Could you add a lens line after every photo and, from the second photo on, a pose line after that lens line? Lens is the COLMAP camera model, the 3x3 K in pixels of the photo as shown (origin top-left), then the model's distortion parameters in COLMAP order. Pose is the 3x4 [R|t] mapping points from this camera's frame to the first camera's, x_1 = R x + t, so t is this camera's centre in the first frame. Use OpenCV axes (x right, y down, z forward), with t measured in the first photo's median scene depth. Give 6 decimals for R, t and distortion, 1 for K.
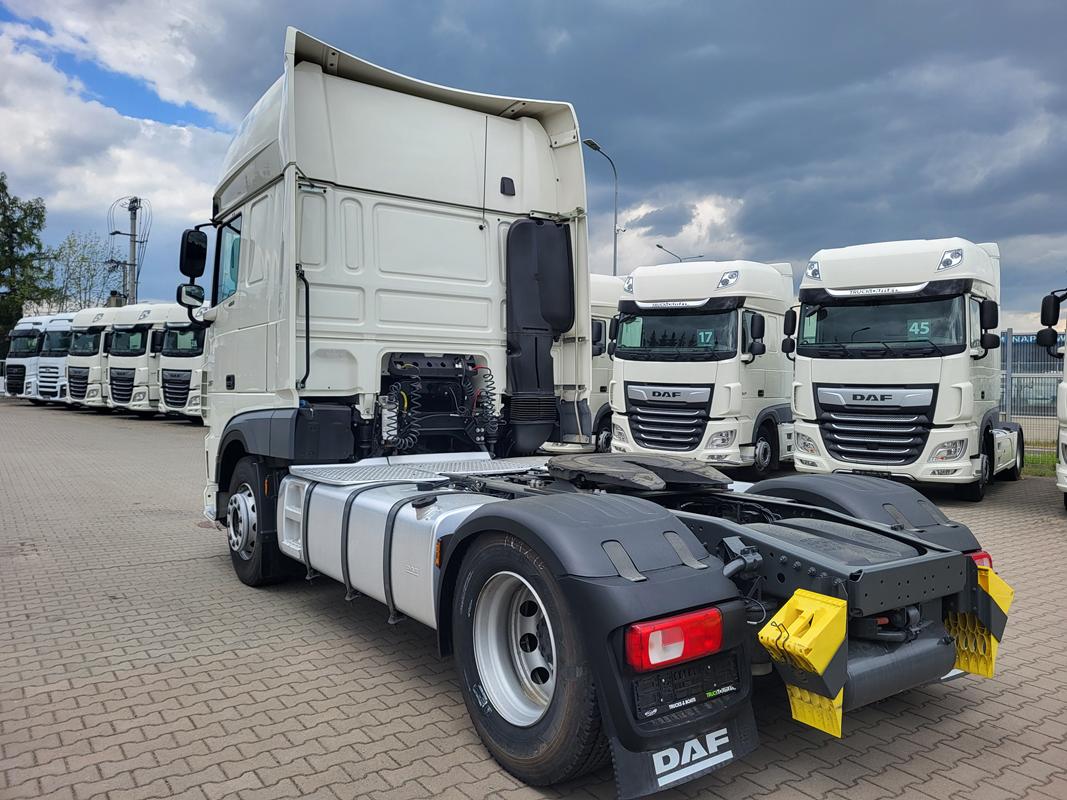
lens RADIAL K [[817.7, 0, 578.1], [0, 817.7, 397.0], [0, 0, 1]] dist [-0.001403, -0.001766]
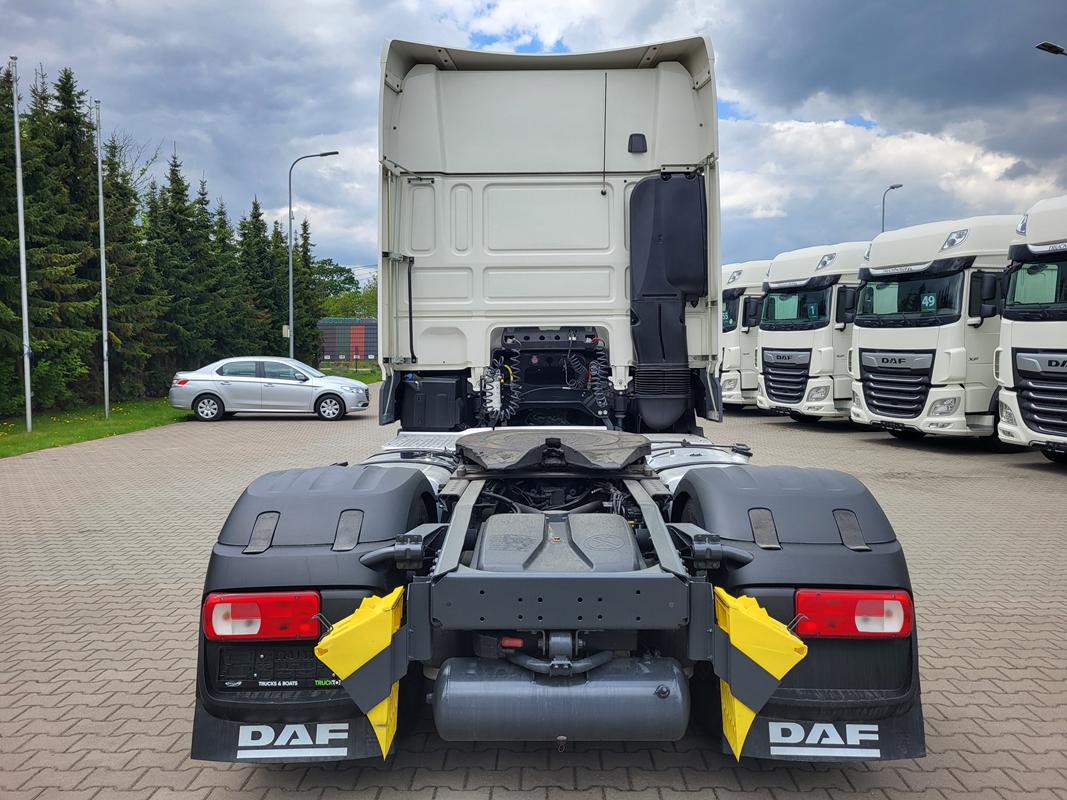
lens RADIAL K [[824.0, 0, 533.5], [0, 824.0, 400.0], [0, 0, 1]] dist [0.015444, 0.005653]
pose [[0.790665, 0.012598, -0.612119, 0.425062], [0.008381, 0.999472, 0.031397, 0.004787], [0.612191, -0.029955, 0.790142, 0.185610]]
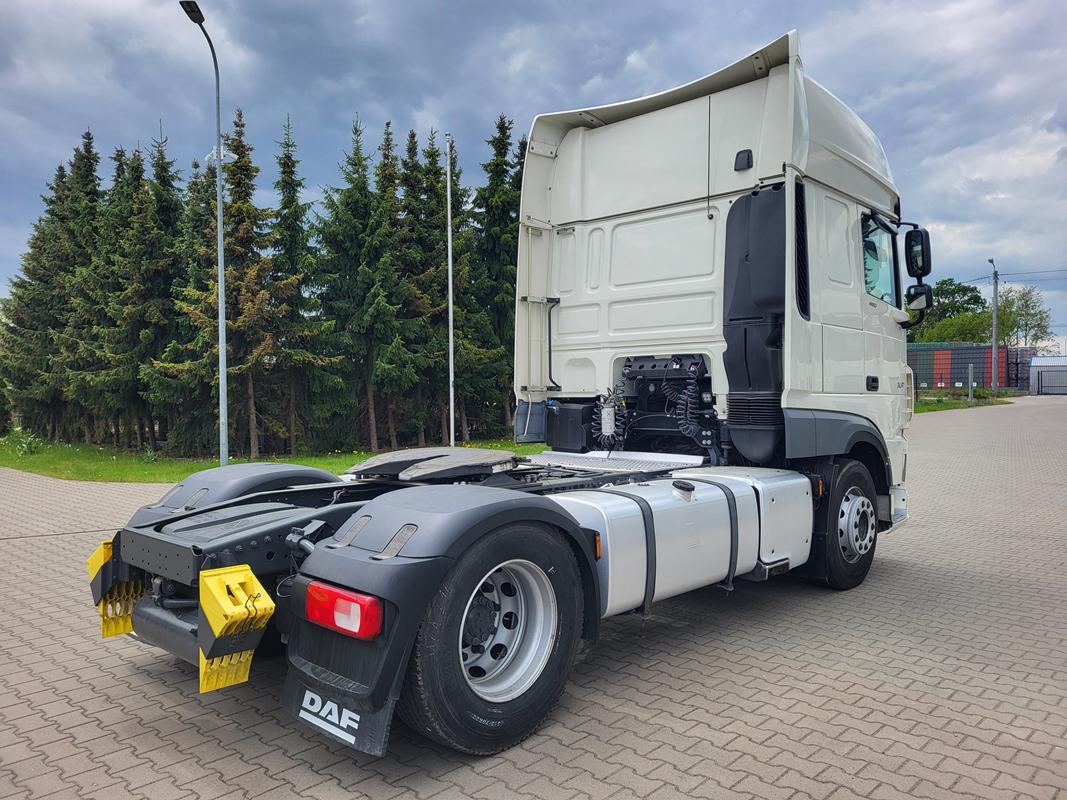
lens RADIAL K [[798.4, 0, 533.5], [0, 798.4, 400.0], [0, 0, 1]] dist [-0.000734, -0.003396]
pose [[0.150121, 0.000280, -0.988668, 0.780466], [-0.004310, 0.999991, -0.000371, 0.003721], [0.988658, 0.004317, 0.150120, 0.686285]]
